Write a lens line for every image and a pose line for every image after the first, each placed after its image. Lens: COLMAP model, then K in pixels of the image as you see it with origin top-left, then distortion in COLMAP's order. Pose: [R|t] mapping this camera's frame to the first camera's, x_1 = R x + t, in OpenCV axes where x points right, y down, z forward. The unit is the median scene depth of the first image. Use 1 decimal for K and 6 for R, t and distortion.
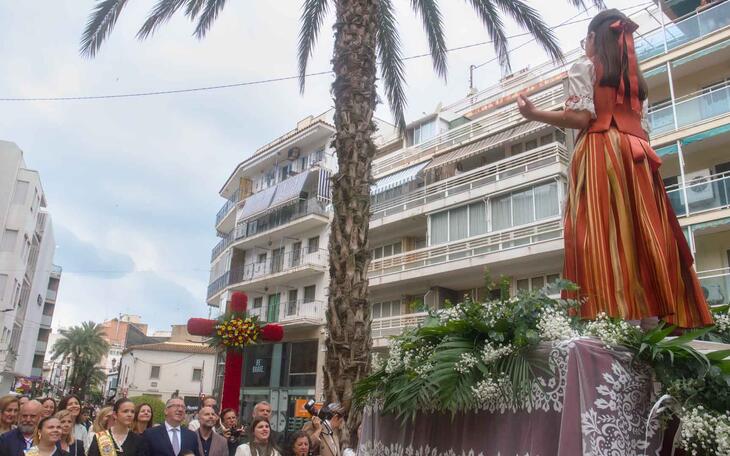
lens RADIAL K [[635.6, 0, 365.6], [0, 635.6, 200.8], [0, 0, 1]] dist [-0.057111, -0.000074]
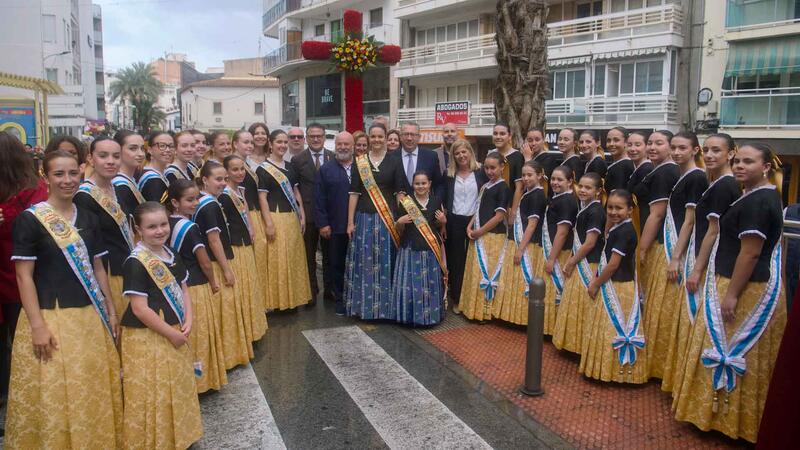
lens RADIAL K [[637.1, 0, 400.0], [0, 637.1, 225.0], [0, 0, 1]] dist [-0.040111, 0.002945]
pose [[0.998892, -0.033736, -0.032819, -0.030287], [0.044788, 0.895634, 0.442531, 0.006372], [0.014465, -0.443511, 0.896152, 0.017223]]
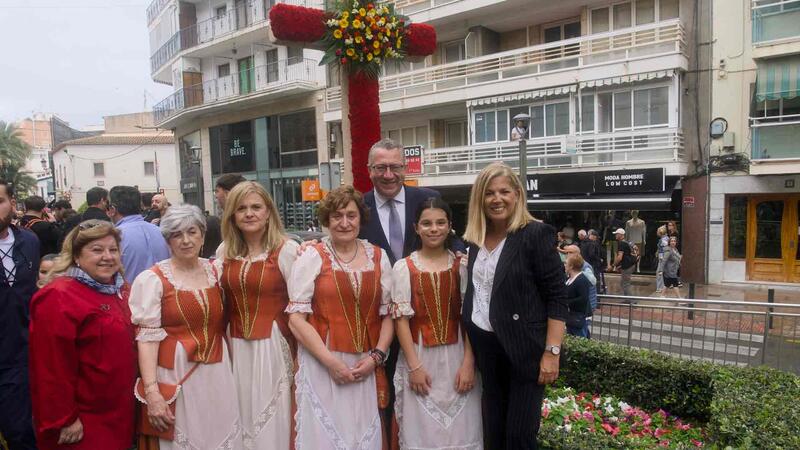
lens RADIAL K [[660.4, 0, 437.4], [0, 660.4, 268.6], [0, 0, 1]] dist [-0.044486, 0.010236]
pose [[0.982650, -0.096008, 0.158686, -0.065003], [0.019080, 0.903381, 0.428413, 0.040035], [-0.184485, -0.417953, 0.889540, 0.116148]]
